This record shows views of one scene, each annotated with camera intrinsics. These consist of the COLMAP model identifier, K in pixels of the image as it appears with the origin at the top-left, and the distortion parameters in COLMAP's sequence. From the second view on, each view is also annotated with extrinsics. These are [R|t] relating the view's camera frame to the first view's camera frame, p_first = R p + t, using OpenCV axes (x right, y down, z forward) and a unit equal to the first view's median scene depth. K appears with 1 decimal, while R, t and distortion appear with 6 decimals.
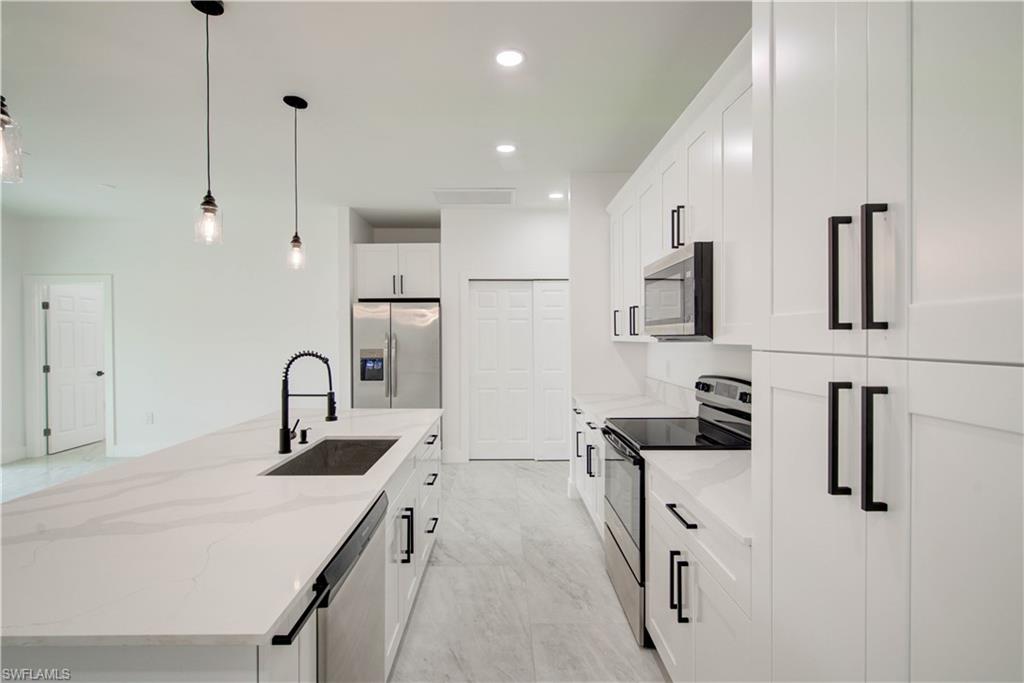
lens RADIAL K [[478.9, 0, 511.1], [0, 478.9, 341.3], [0, 0, 1]] dist [0.016944, -0.000818]
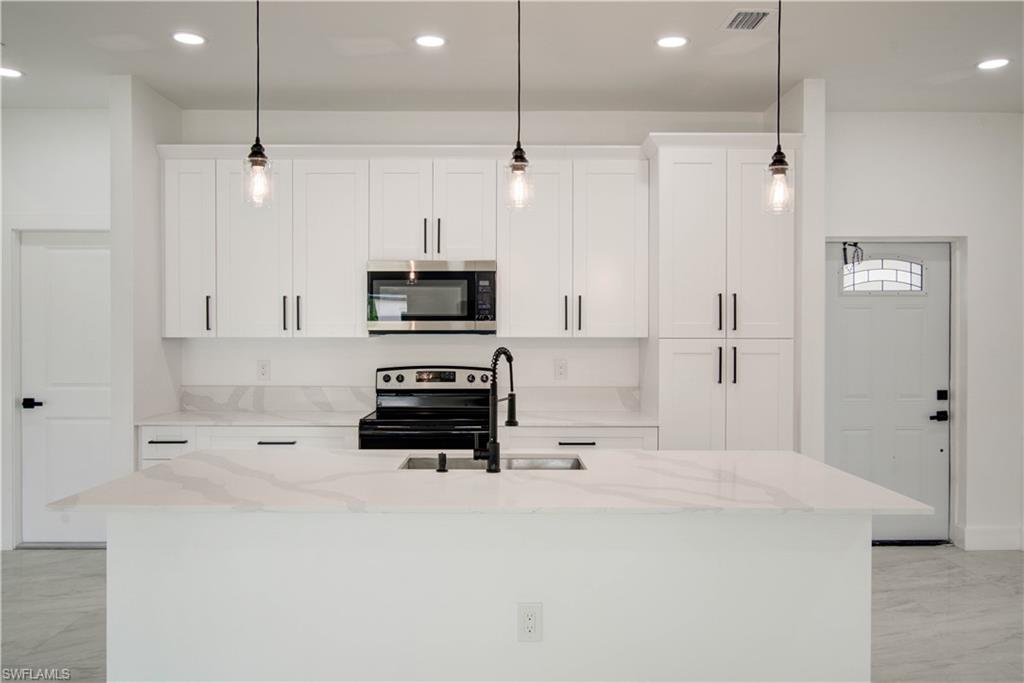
lens RADIAL K [[791.9, 0, 509.3], [0, 791.9, 339.5], [0, 0, 1]] dist [-0.043485, -0.000636]
pose [[-0.006146, -0.007426, 0.999954, -1.317245], [0.007743, 0.999942, 0.007474, -0.003568], [-0.999951, 0.007789, -0.006088, 0.719843]]
